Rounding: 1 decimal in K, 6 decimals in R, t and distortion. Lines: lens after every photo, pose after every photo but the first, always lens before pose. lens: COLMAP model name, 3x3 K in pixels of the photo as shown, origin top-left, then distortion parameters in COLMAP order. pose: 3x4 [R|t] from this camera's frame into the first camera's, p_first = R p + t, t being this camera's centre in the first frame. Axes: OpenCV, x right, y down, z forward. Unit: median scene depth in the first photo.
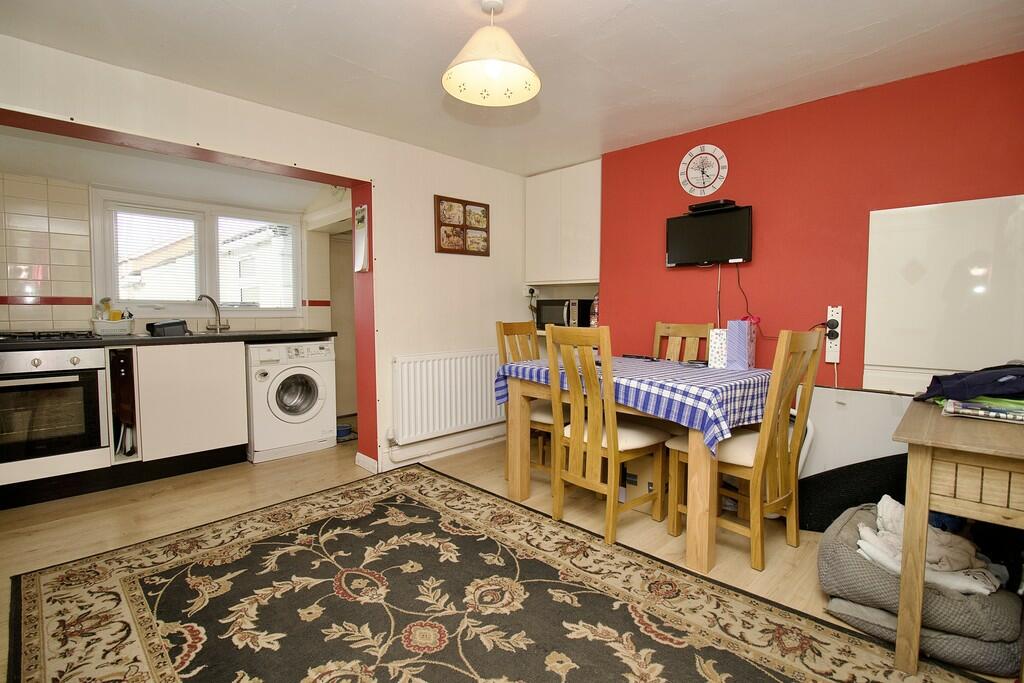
lens RADIAL K [[480.8, 0, 515.8], [0, 480.8, 336.5], [0, 0, 1]] dist [-0.000358, -0.009467]
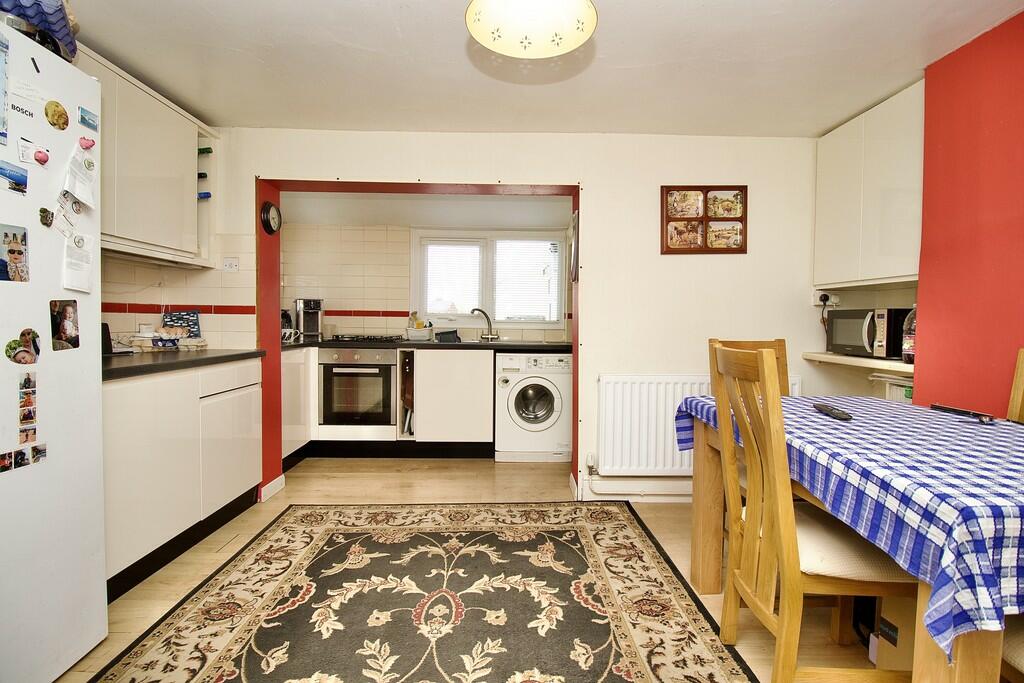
lens RADIAL K [[480.8, 0, 507.8], [0, 480.8, 336.5], [0, 0, 1]] dist [-0.000358, -0.009467]
pose [[0.714204, 0.027959, -0.699379, 0.286974], [-0.049842, 0.998697, -0.010974, -0.012146], [0.698161, 0.042696, 0.714667, 0.277639]]
